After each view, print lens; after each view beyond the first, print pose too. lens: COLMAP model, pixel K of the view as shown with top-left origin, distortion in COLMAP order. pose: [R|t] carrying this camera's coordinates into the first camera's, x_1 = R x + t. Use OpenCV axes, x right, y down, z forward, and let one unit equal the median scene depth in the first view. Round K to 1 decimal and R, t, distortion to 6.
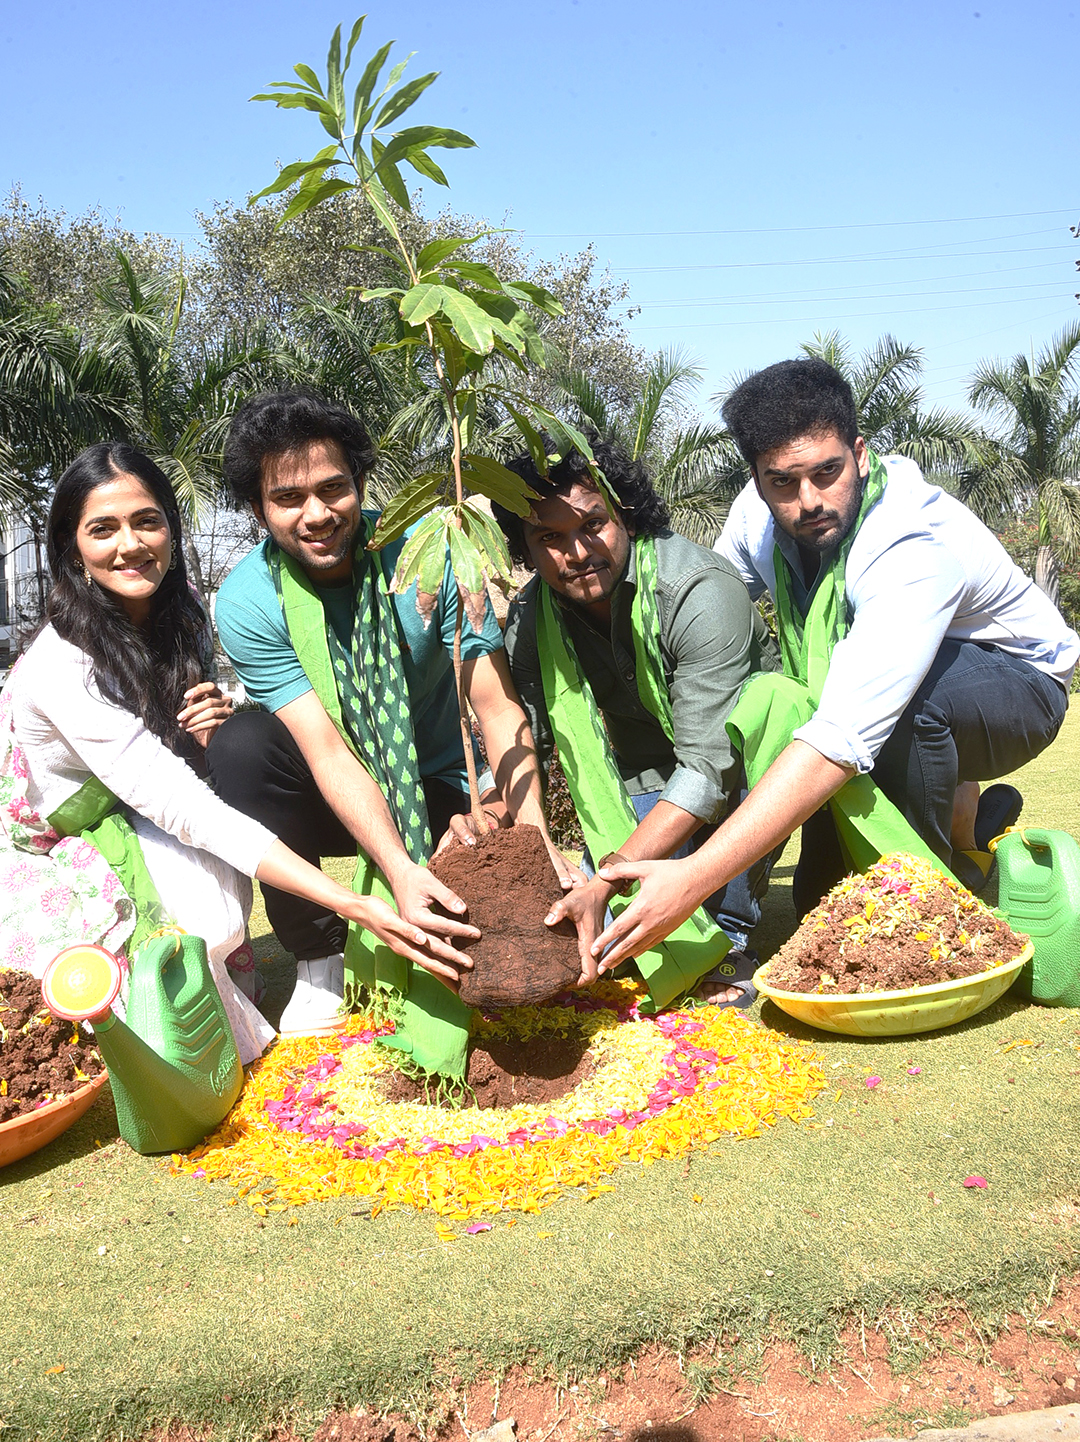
lens RADIAL K [[1349.3, 0, 538.0], [0, 1349.3, 645.3], [0, 0, 1]] dist [-0.003309, 0.000000]
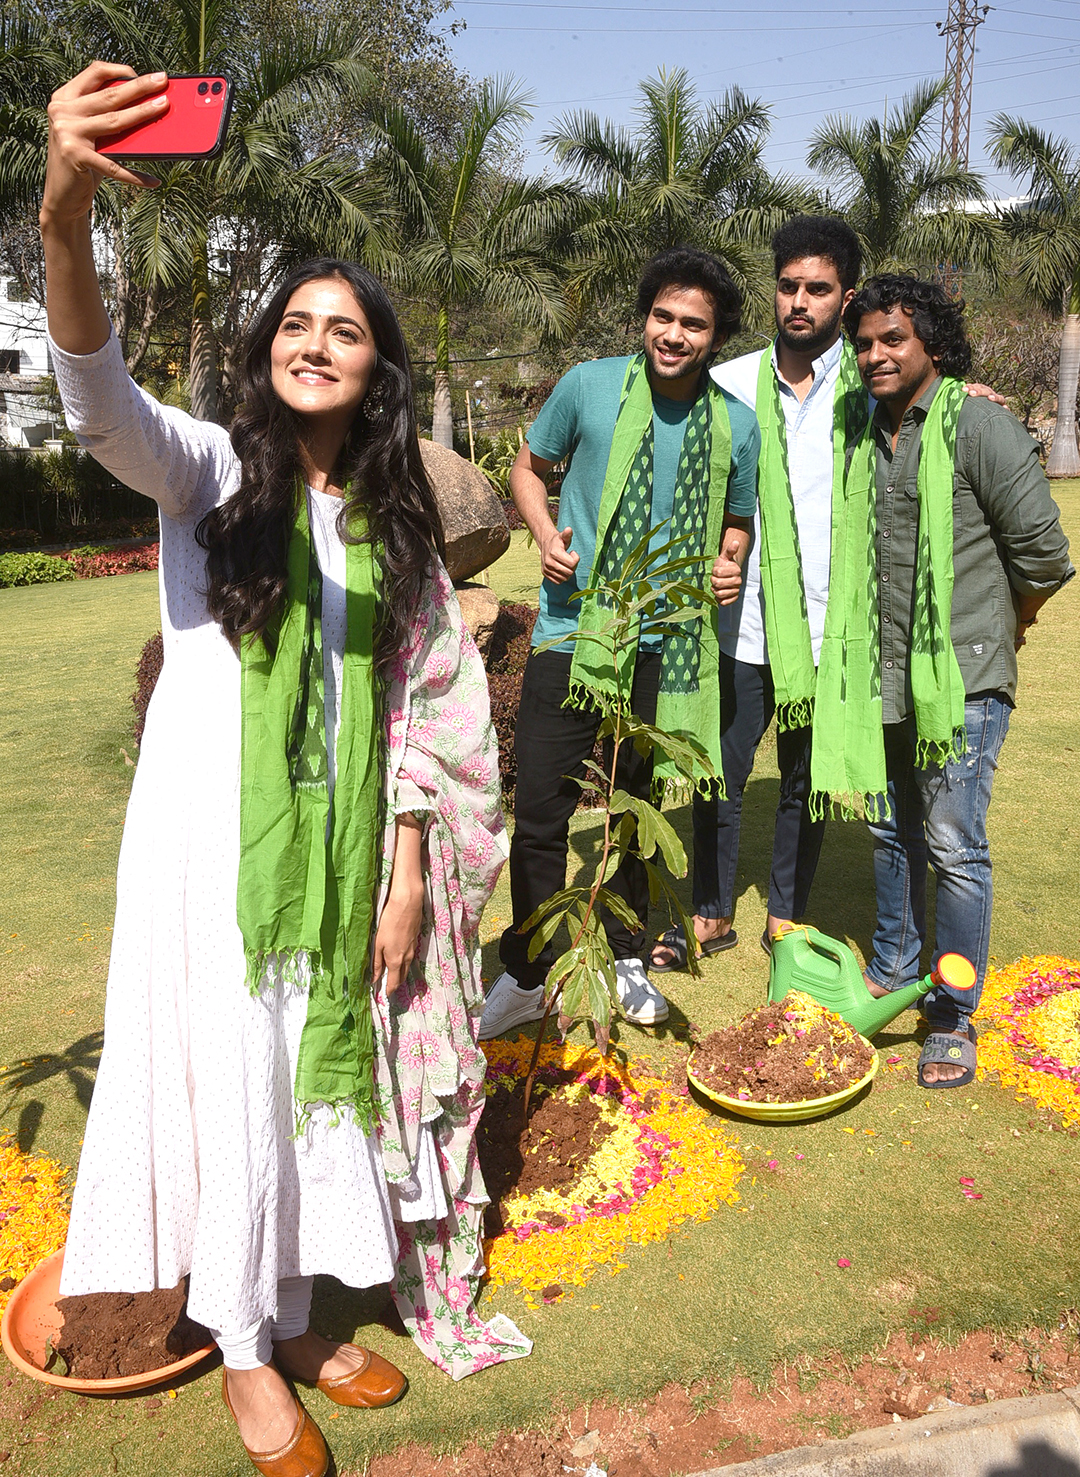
lens RADIAL K [[1427.1, 0, 539.8], [0, 1427.1, 727.5], [0, 0, 1]] dist [0.023211, 0.000000]
pose [[0.988350, 0.019361, 0.150959, -0.253483], [-0.053546, 0.972696, 0.225821, -0.482852], [-0.142465, -0.231273, 0.962401, -0.388725]]
